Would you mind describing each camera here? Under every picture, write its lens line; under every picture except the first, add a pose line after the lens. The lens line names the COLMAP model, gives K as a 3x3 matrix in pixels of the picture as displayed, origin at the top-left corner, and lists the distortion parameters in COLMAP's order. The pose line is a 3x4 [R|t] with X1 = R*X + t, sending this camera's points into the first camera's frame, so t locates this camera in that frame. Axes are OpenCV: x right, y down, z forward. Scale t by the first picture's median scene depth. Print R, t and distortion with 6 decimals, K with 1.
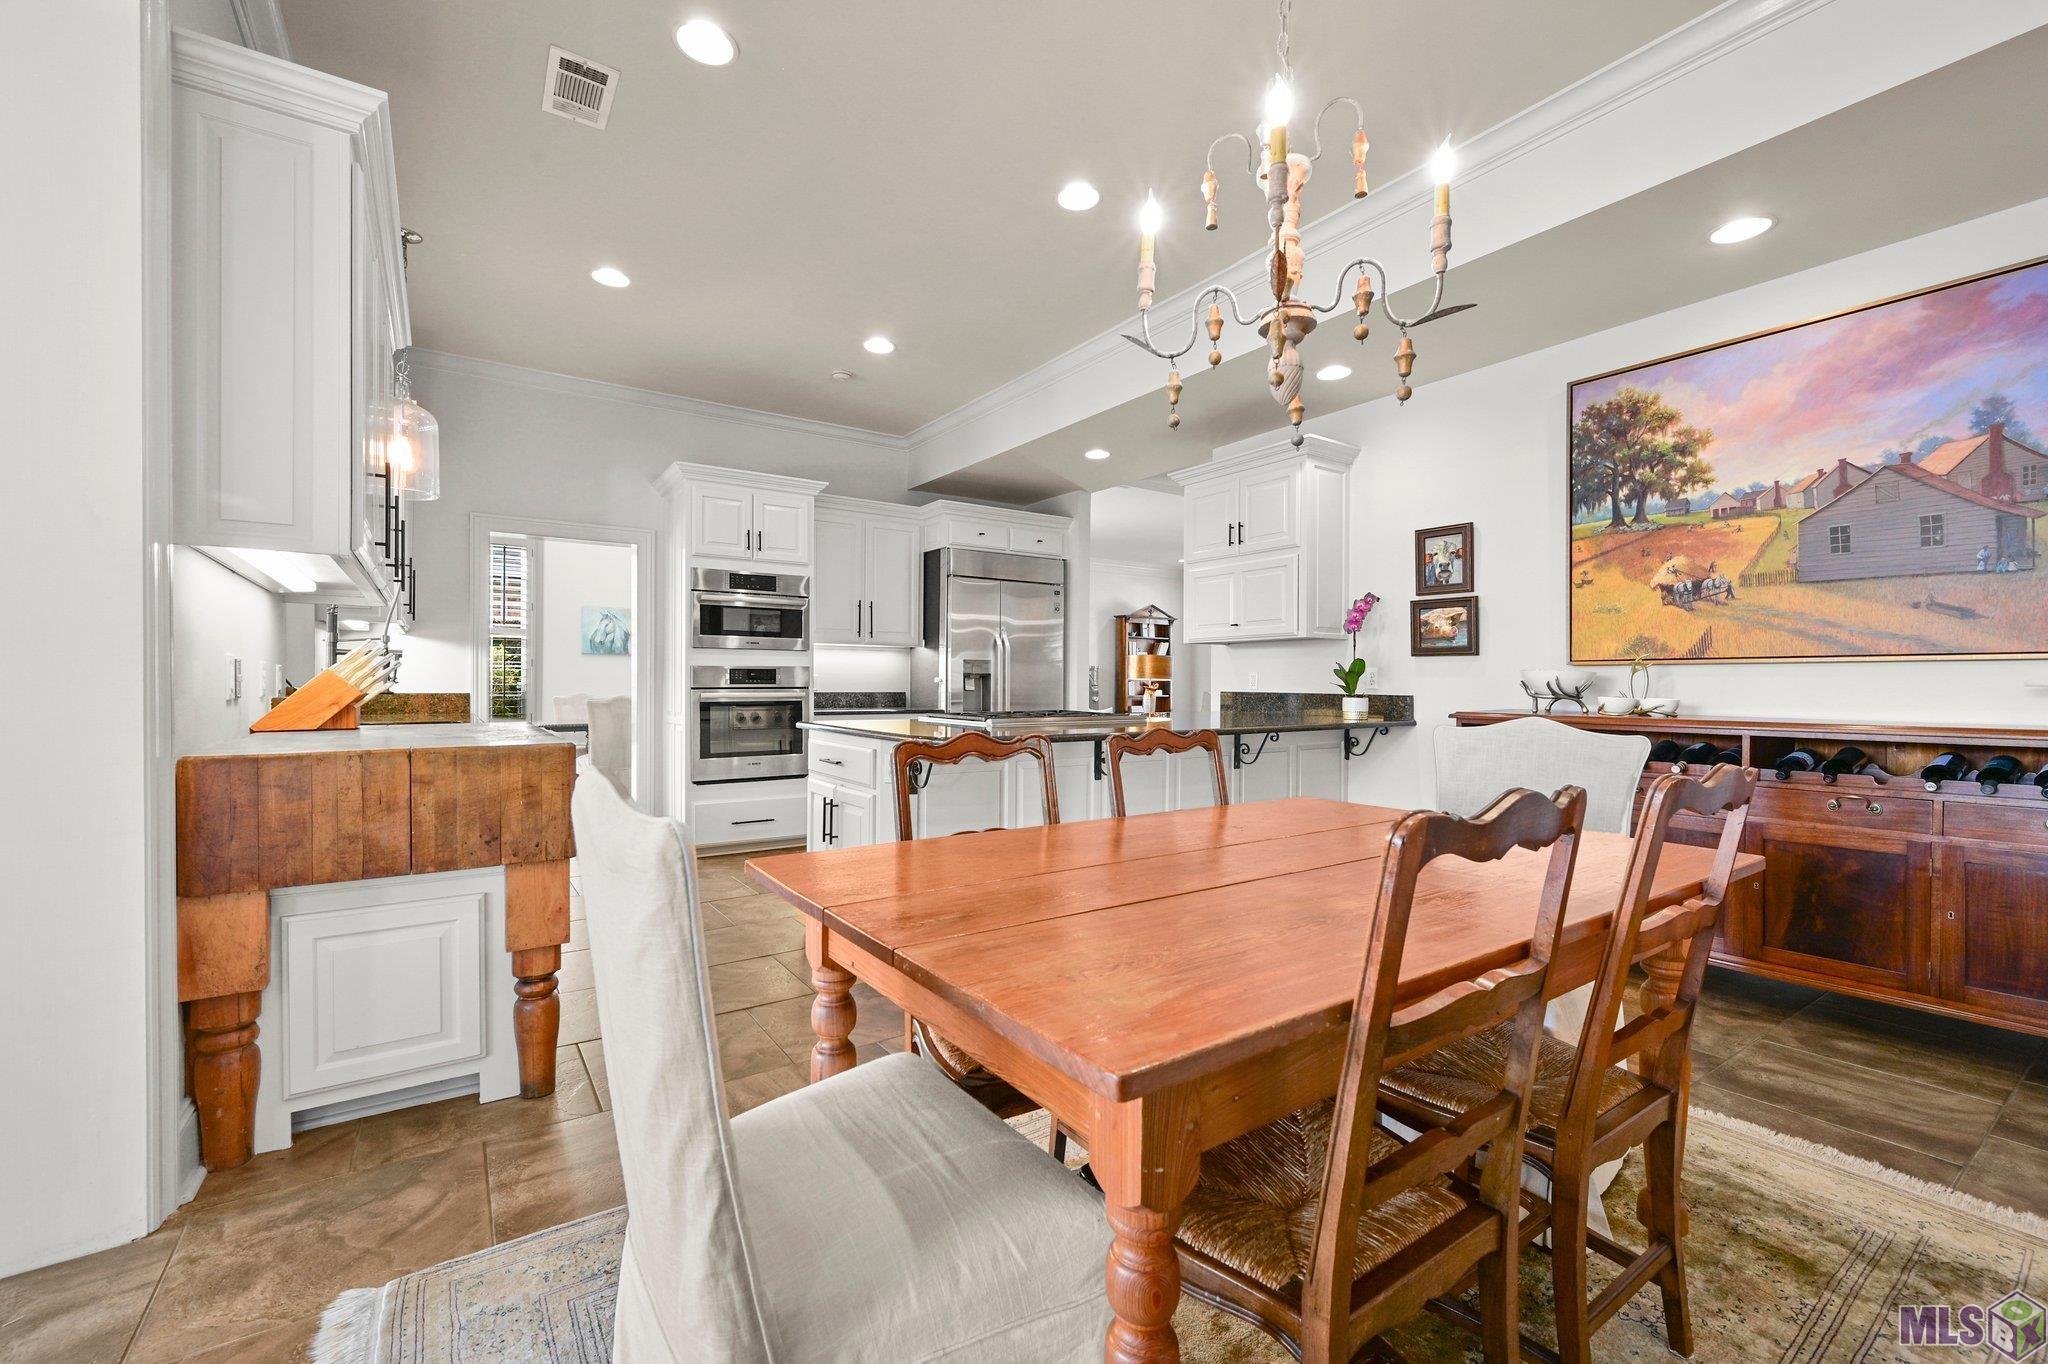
lens RADIAL K [[855.6, 0, 1033.4], [0, 855.6, 687.6], [0, 0, 1]] dist [0.000947, 0.000331]
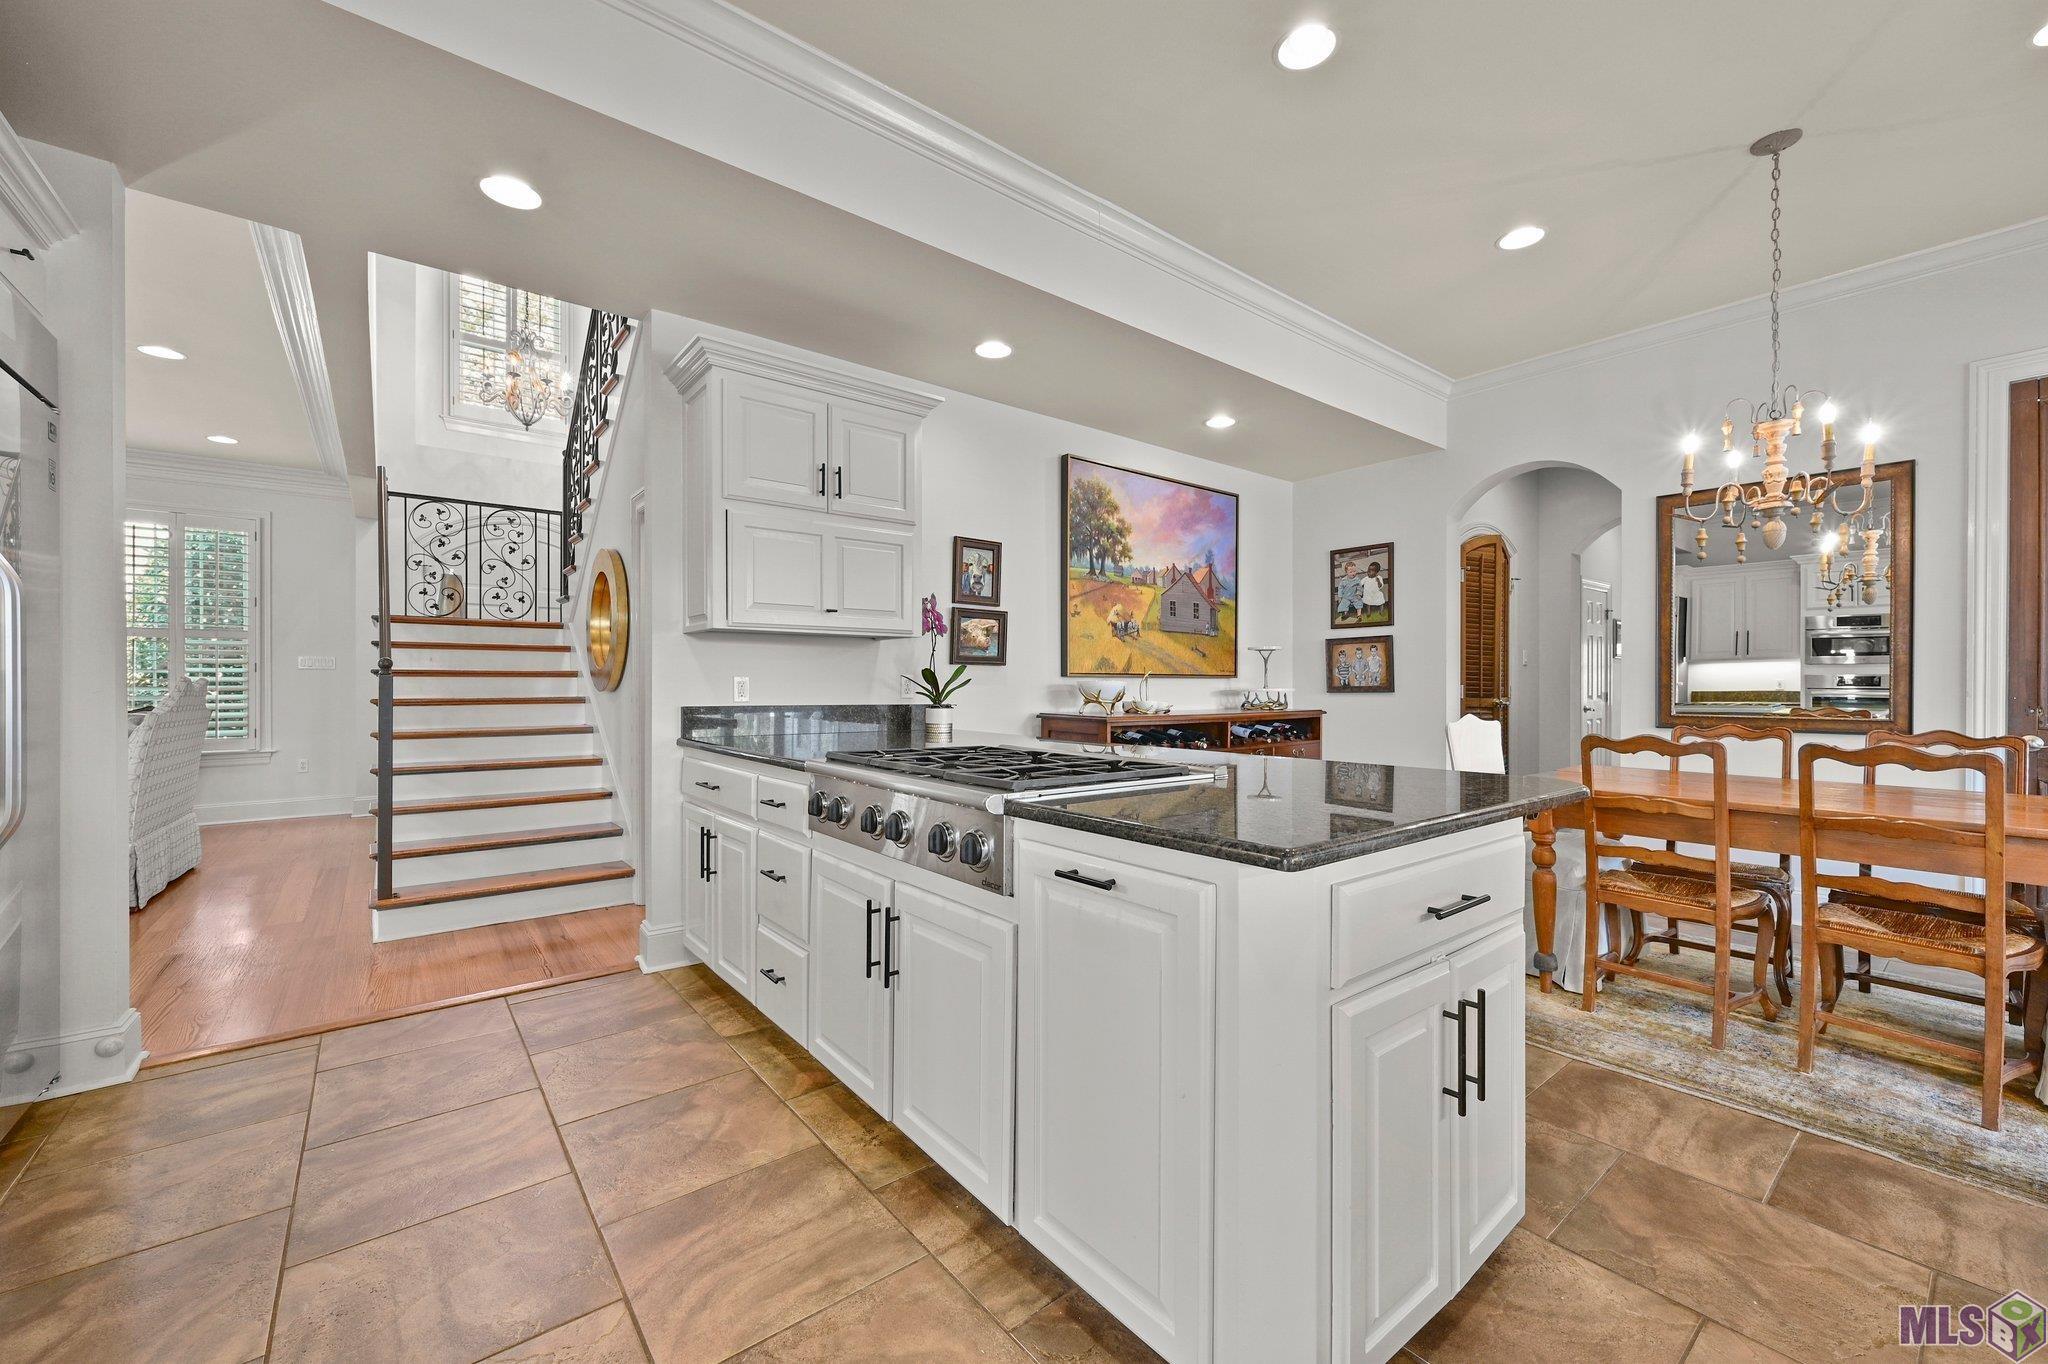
lens RADIAL K [[811.0, 0, 1022.8], [0, 811.0, 680.2], [0, 0, 1]] dist [0.003312, -0.000085]
pose [[-0.059630, 0.002623, 0.998217, -0.596301], [-0.000246, 0.999996, -0.002643, -0.018938], [-0.998221, -0.000404, -0.059629, 1.194733]]
